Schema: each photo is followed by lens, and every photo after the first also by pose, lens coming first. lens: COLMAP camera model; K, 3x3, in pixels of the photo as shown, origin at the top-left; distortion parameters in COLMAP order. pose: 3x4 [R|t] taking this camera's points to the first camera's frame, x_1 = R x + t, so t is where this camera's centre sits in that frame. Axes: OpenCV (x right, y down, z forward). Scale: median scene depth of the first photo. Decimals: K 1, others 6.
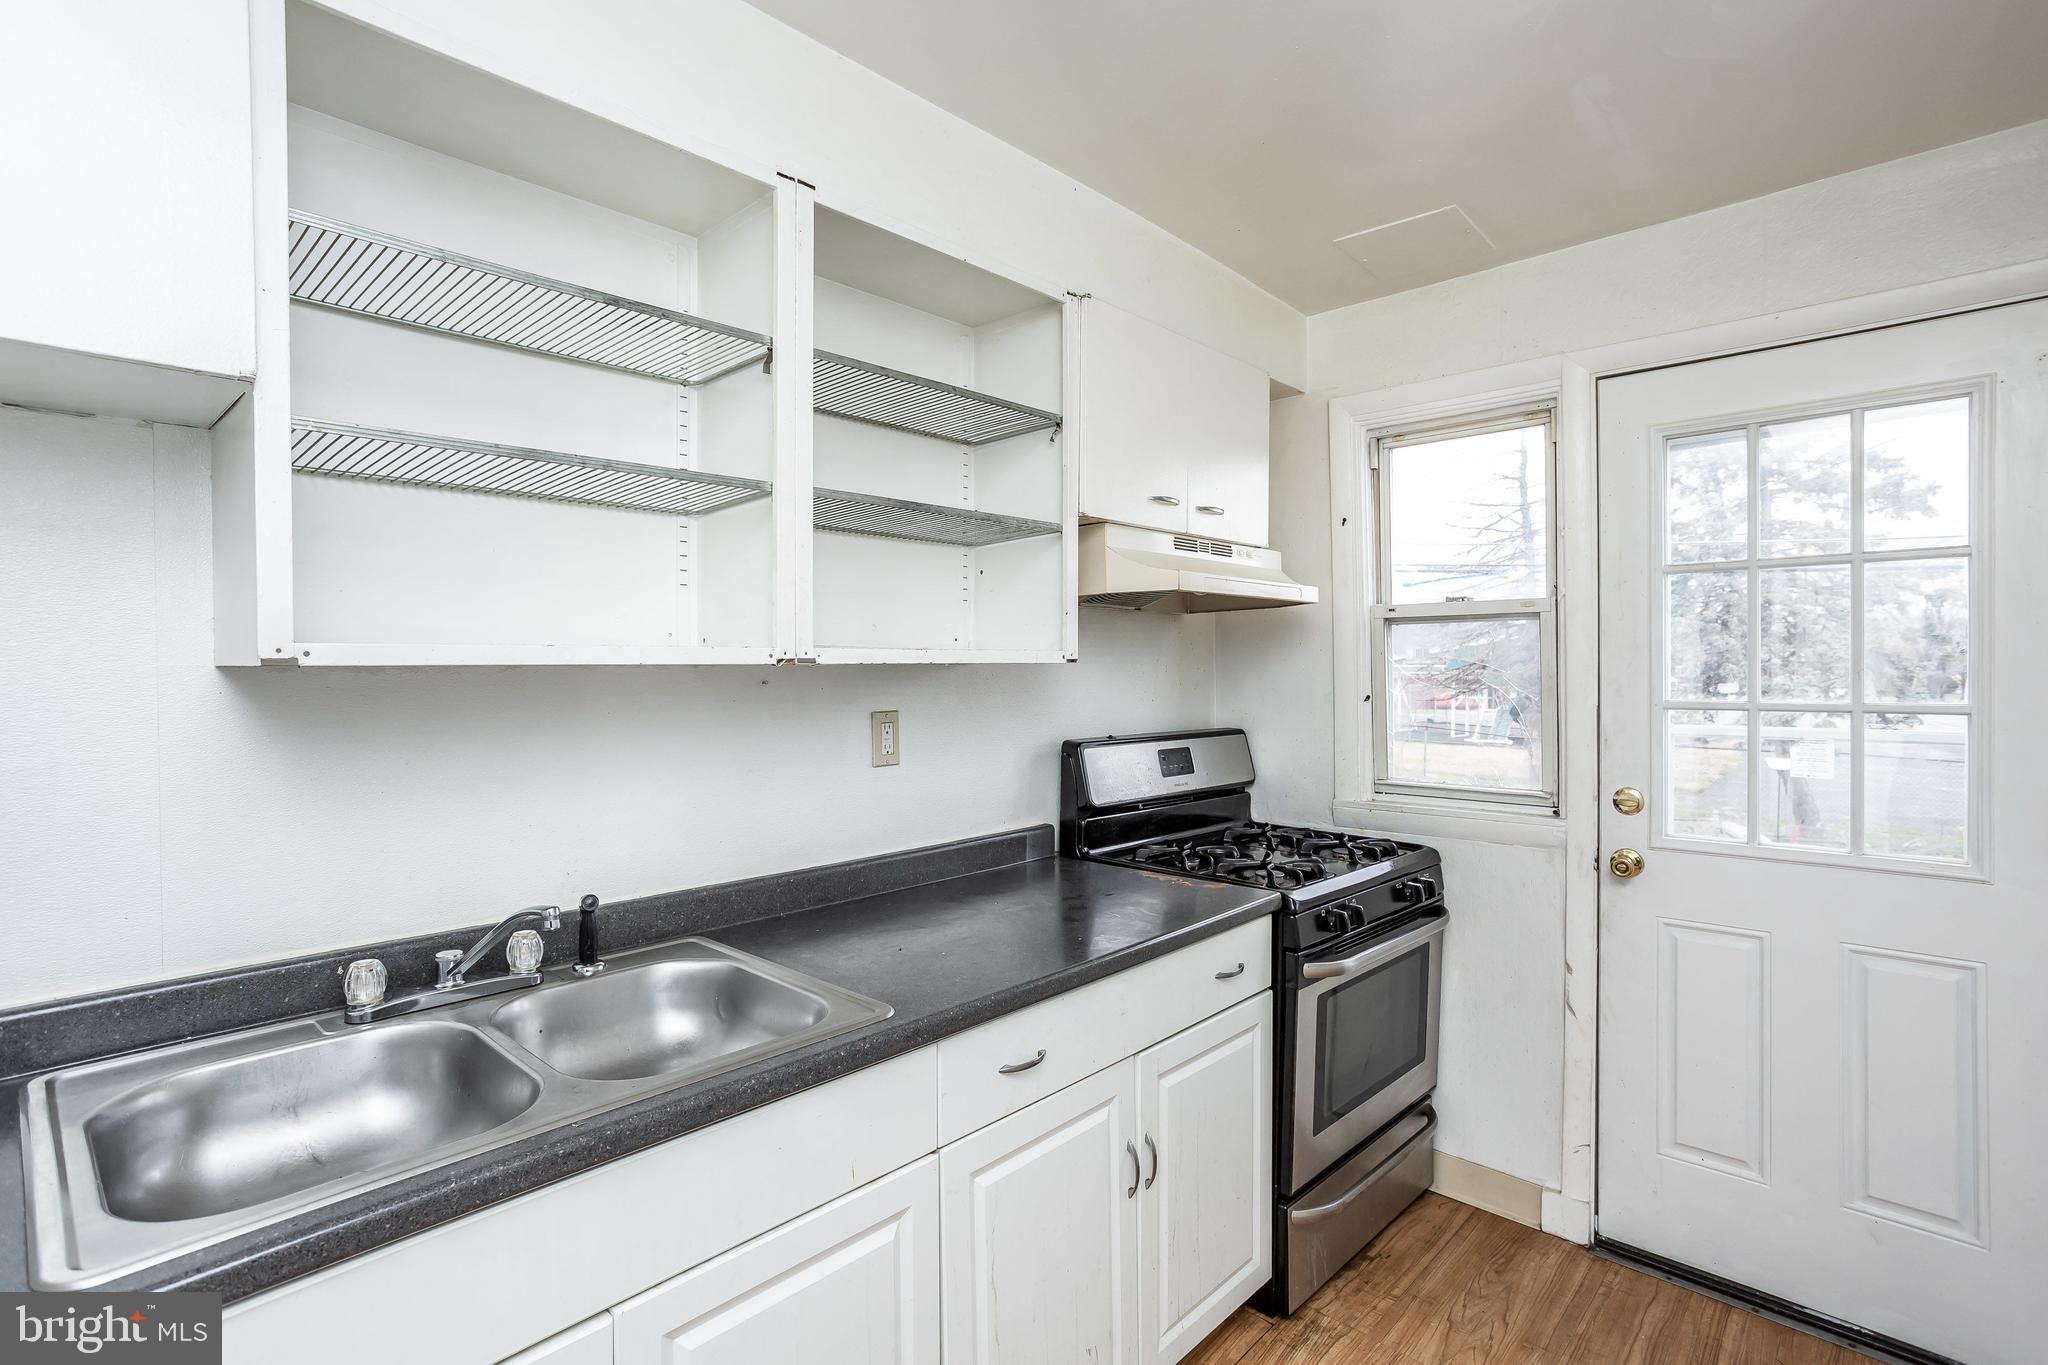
lens RADIAL K [[982.9, 0, 1018.5], [0, 982.9, 654.2], [0, 0, 1]] dist [-0.043783, 0.029624]
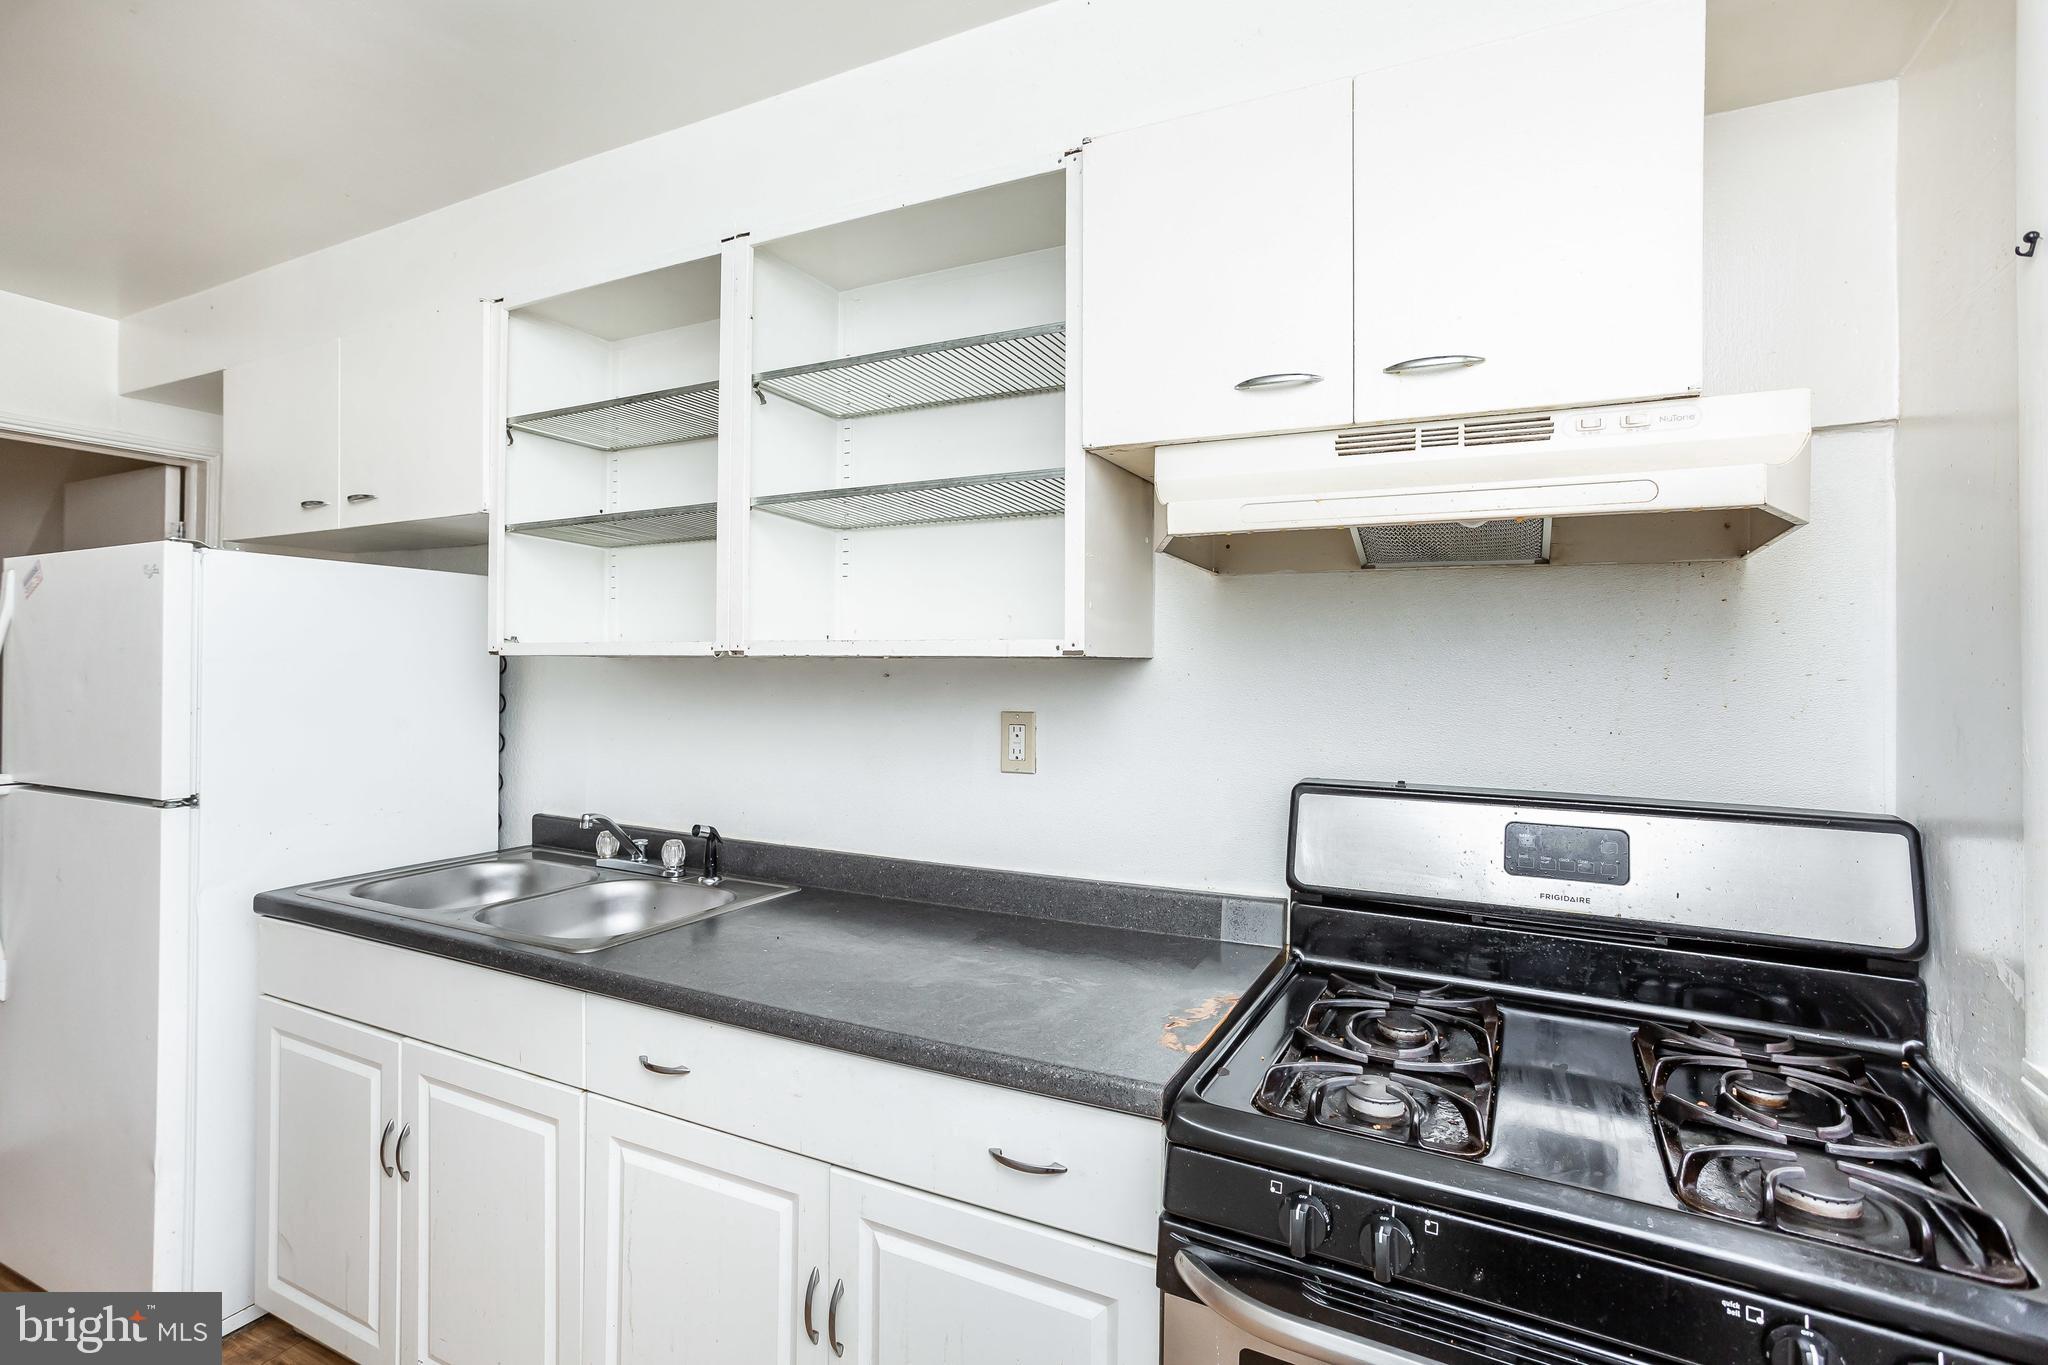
lens RADIAL K [[1010.5, 0, 1018.1], [0, 1010.5, 639.3], [0, 0, 1]] dist [-0.043729, 0.000267]
pose [[0.278586, -0.018032, -0.960242, 0.767880], [0.001639, 0.999831, -0.018300, 0.009624], [0.960410, 0.003524, 0.278568, 0.765390]]
